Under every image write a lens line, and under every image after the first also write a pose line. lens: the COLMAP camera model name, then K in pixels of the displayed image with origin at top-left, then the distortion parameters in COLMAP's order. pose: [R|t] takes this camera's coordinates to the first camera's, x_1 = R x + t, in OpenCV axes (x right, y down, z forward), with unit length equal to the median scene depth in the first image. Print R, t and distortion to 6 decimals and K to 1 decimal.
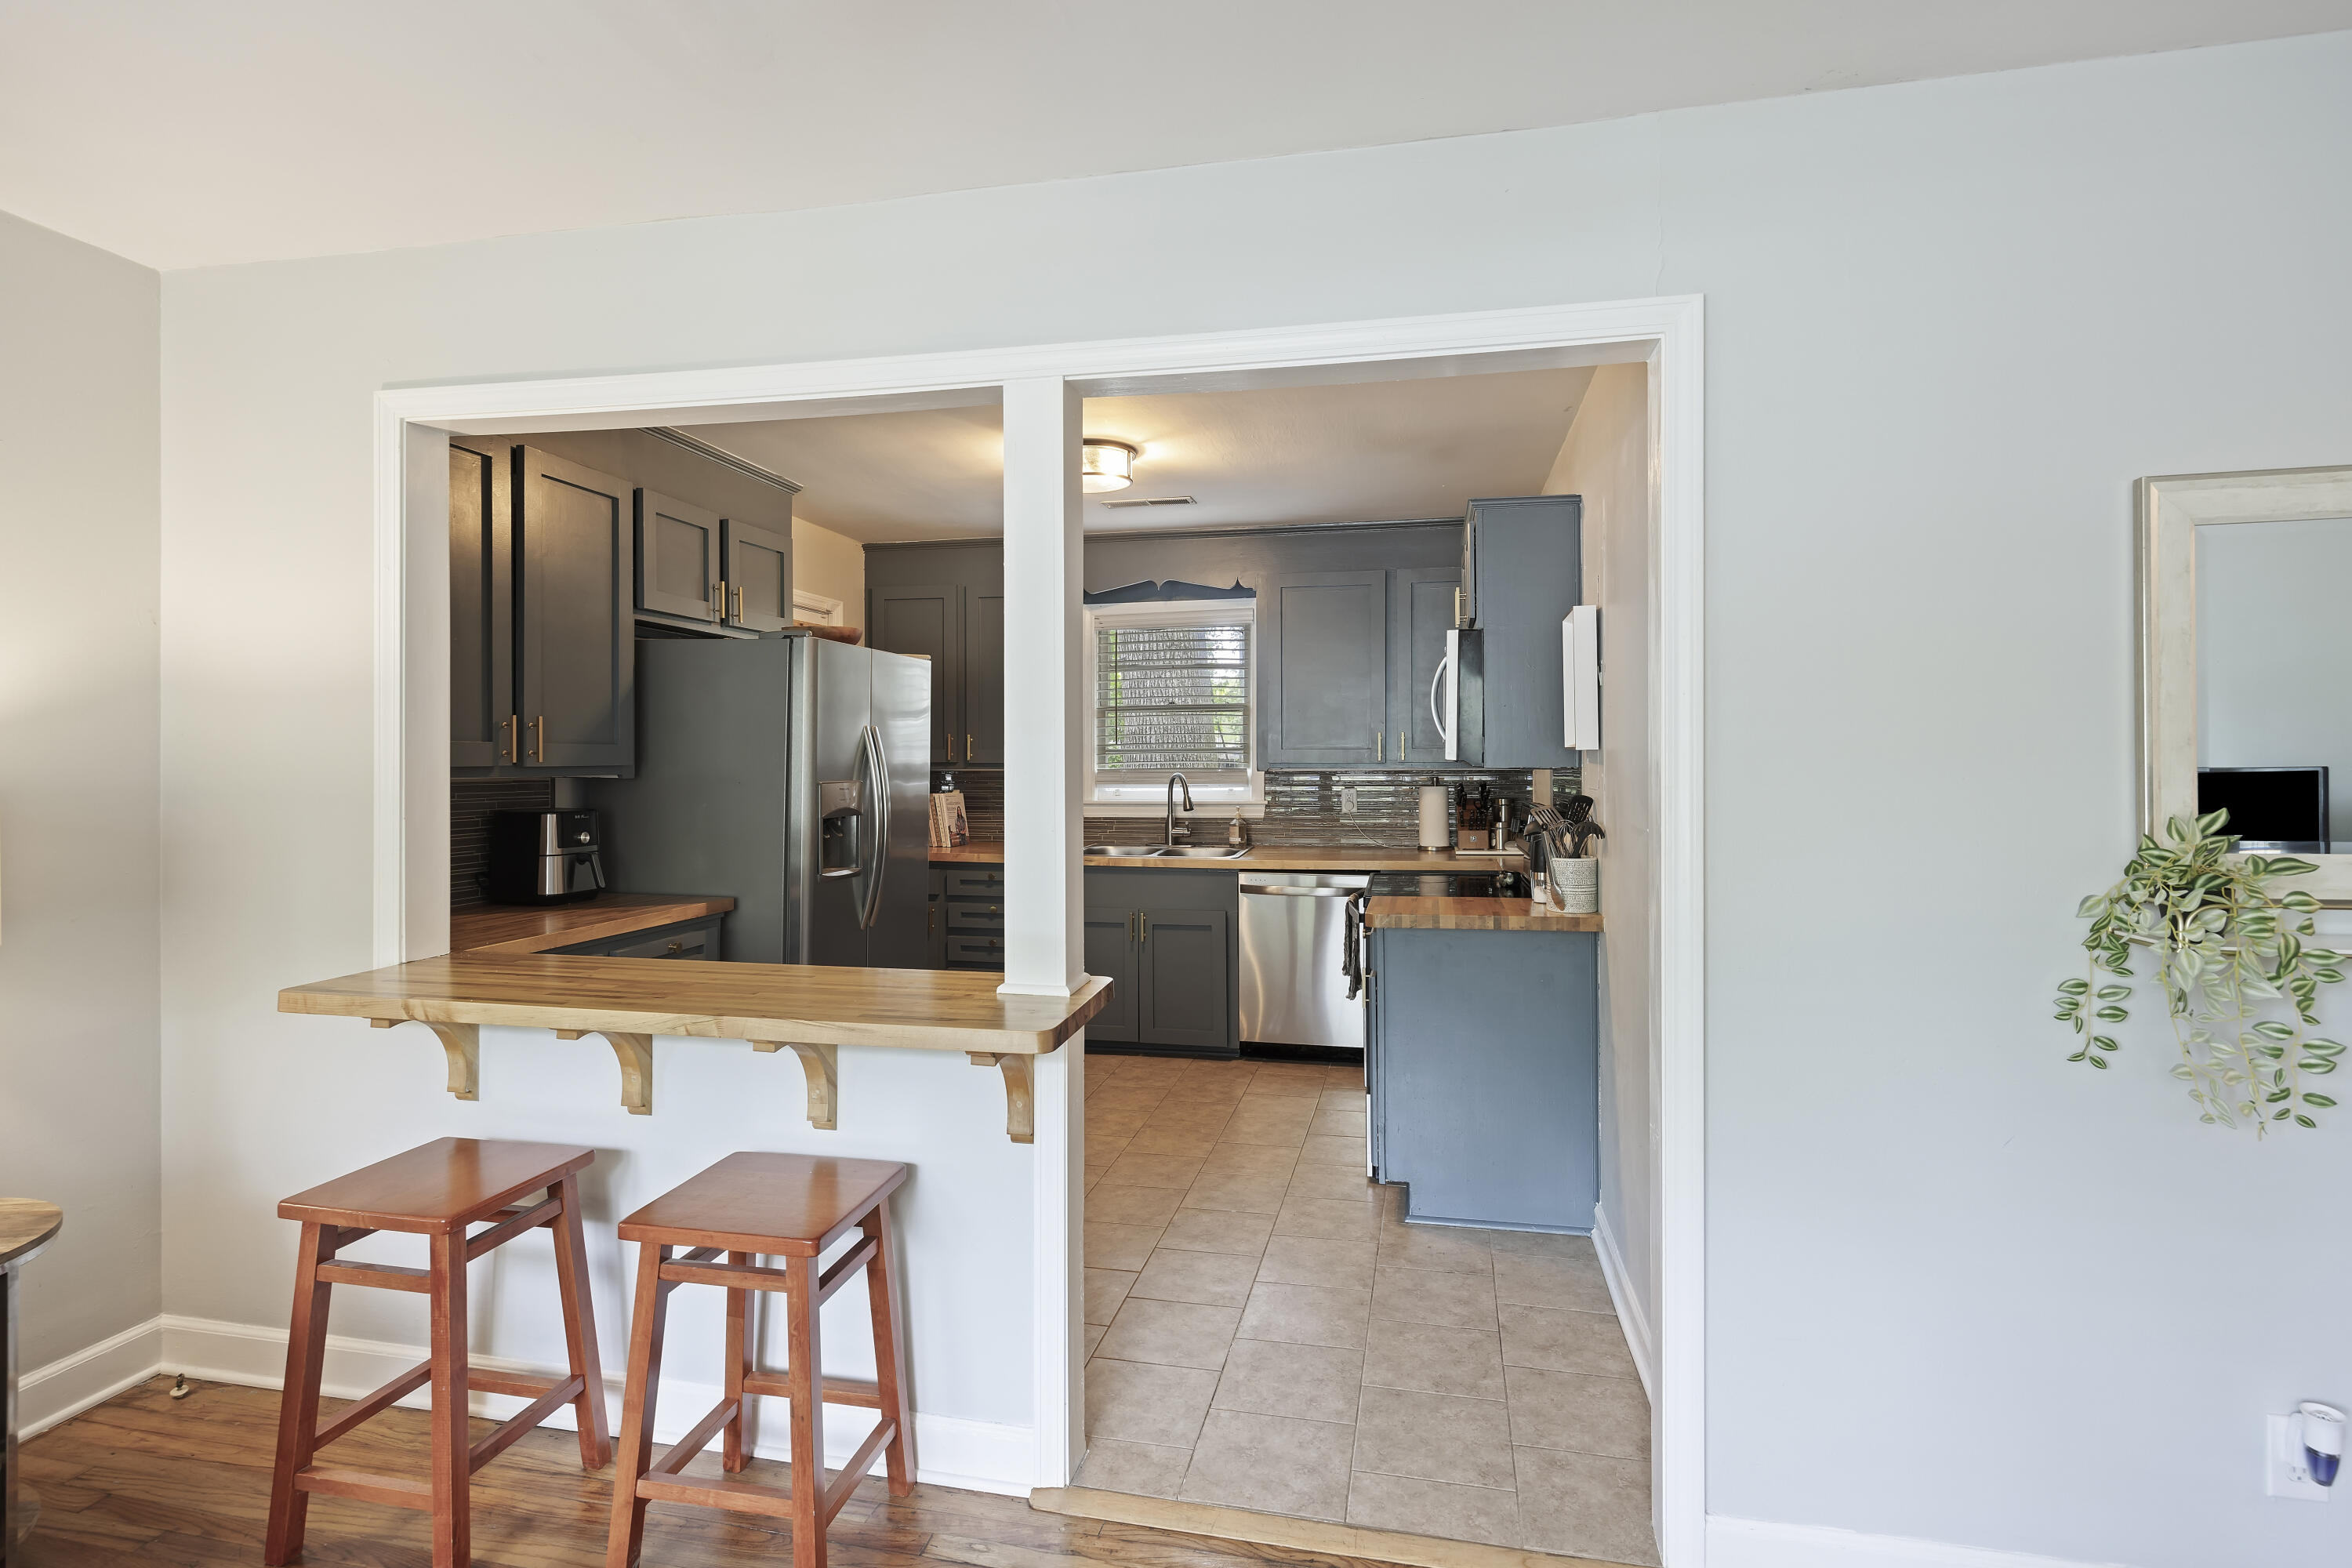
lens RADIAL K [[1163.1, 0, 1182.3], [0, 1163.1, 773.3], [0, 0, 1]] dist [-0.009122, 0.001476]
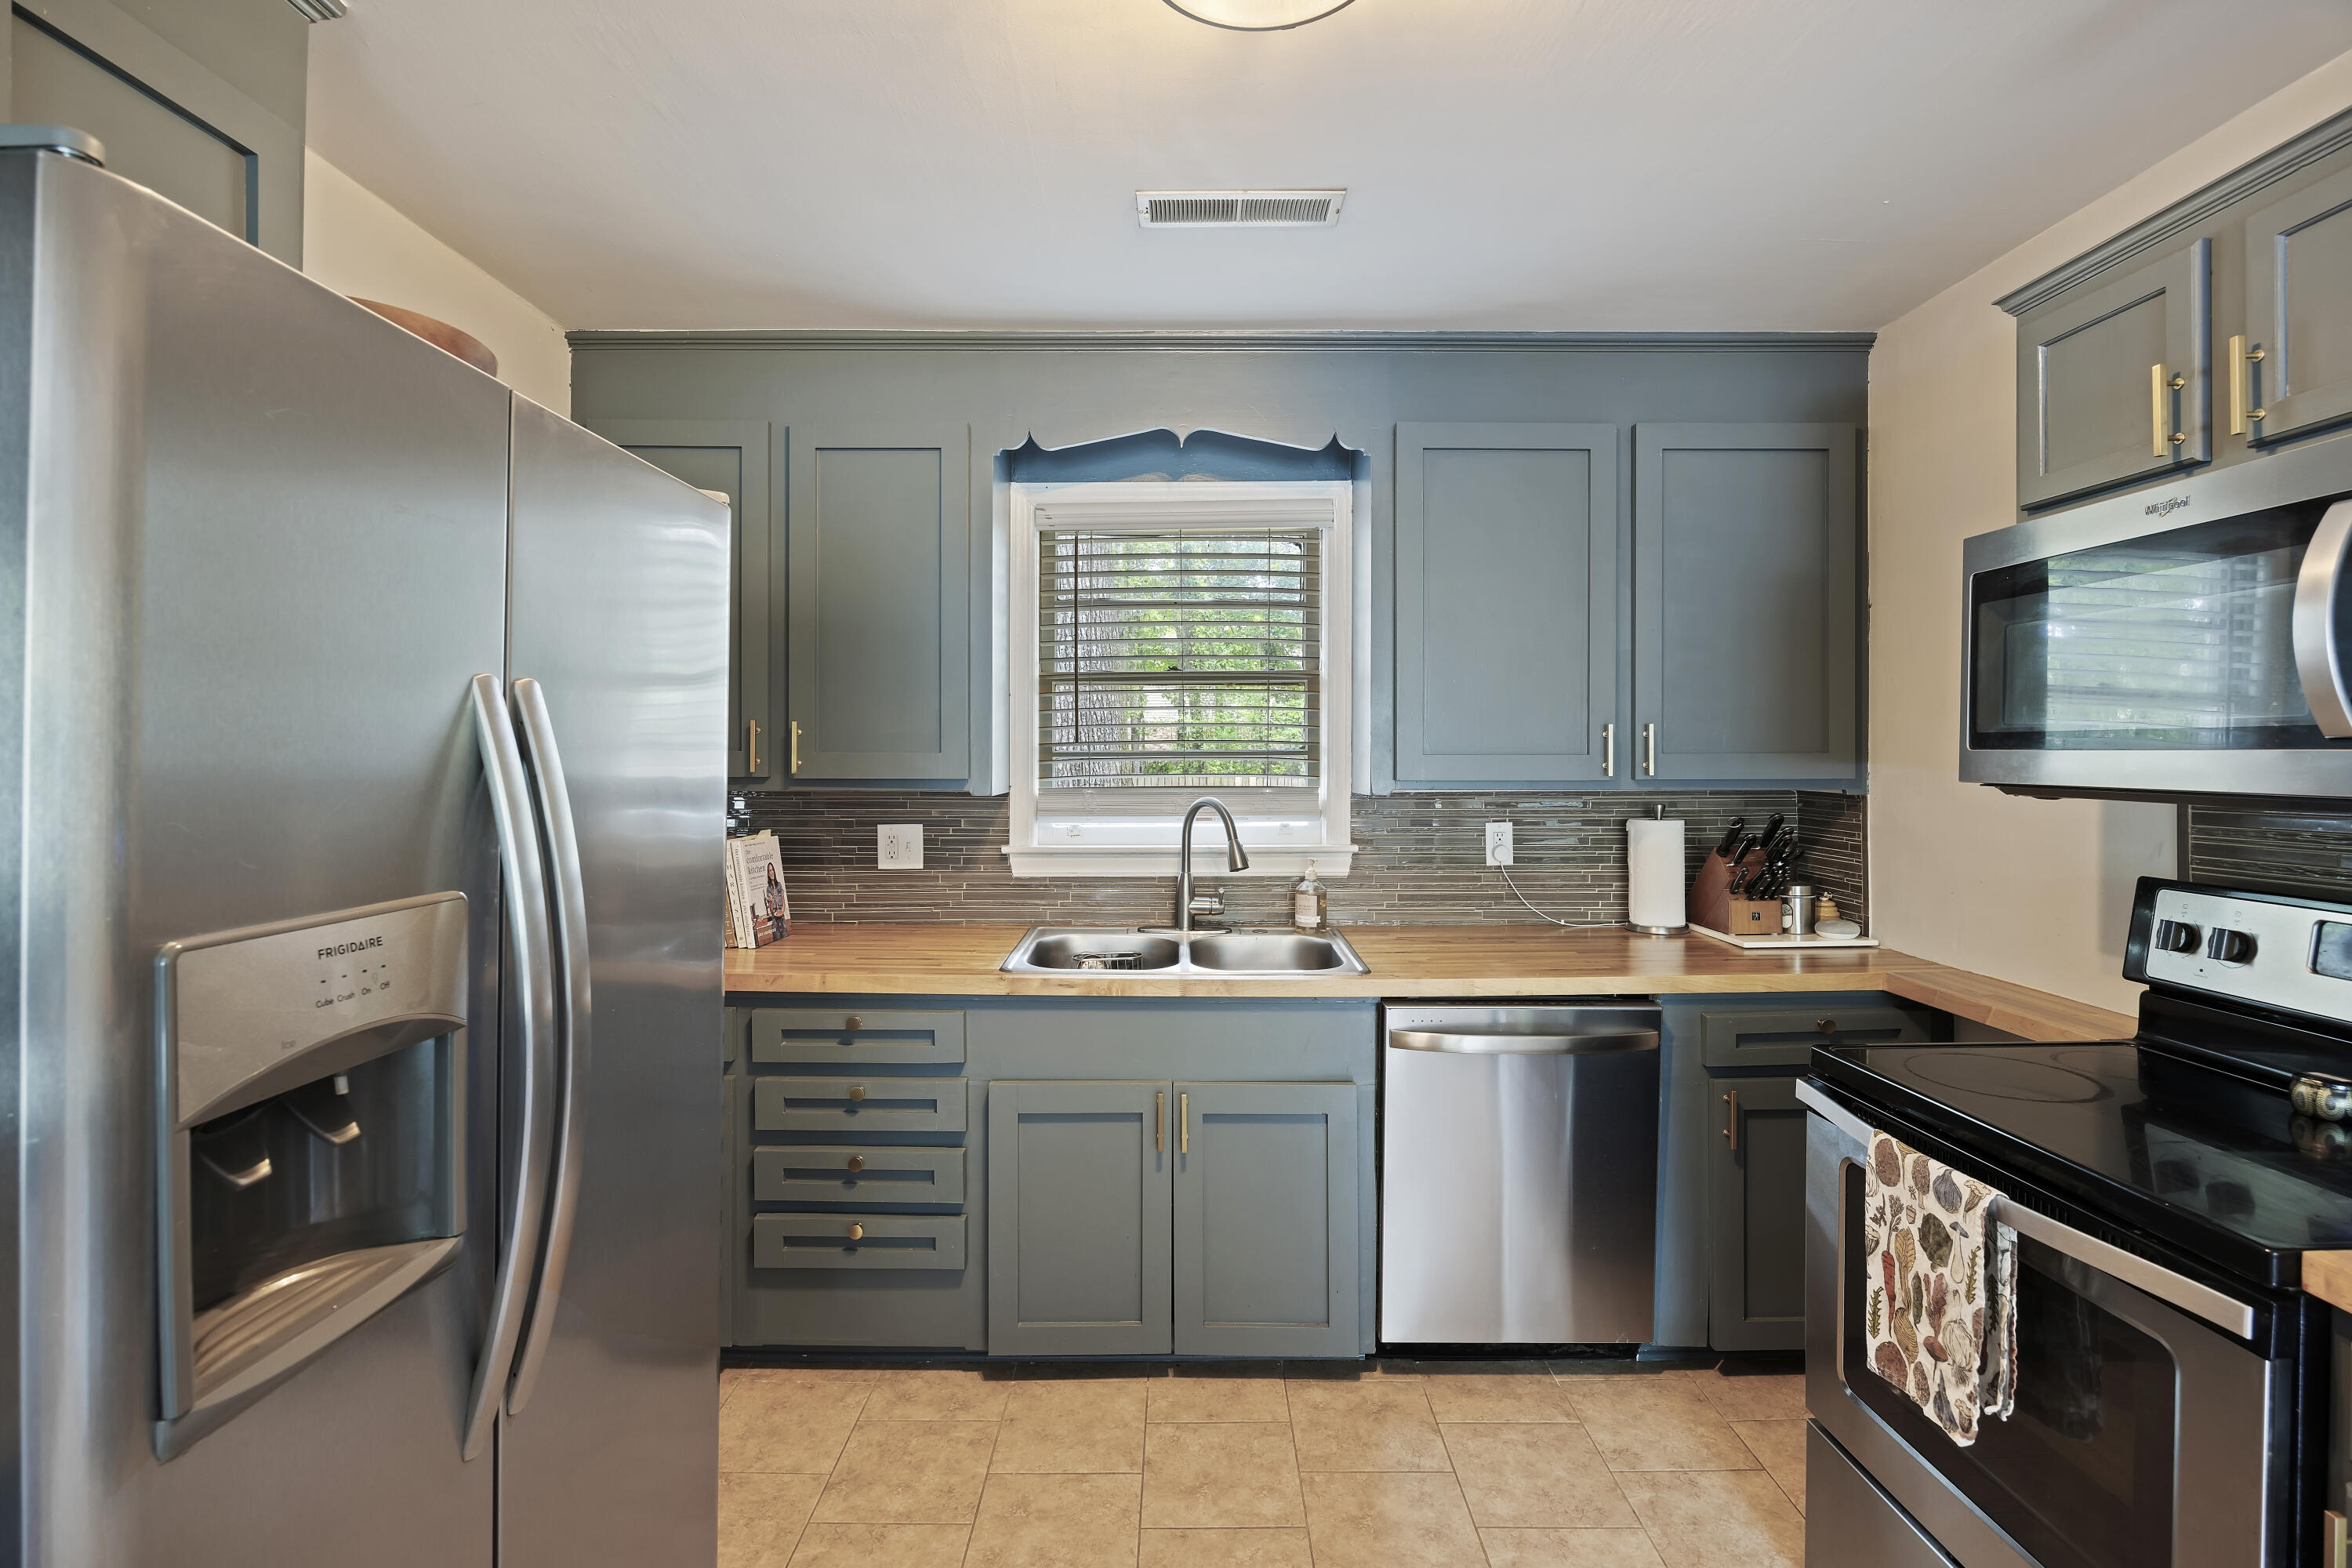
lens RADIAL K [[1081.6, 0, 1173.7], [0, 1081.6, 763.2], [0, 0, 1]] dist [-0.001870, 0.000020]
pose [[0.978241, 0.002119, 0.207461, -0.119856], [-0.000449, 0.999967, -0.008098, -0.011339], [-0.207472, 0.007829, 0.978210, 0.507661]]
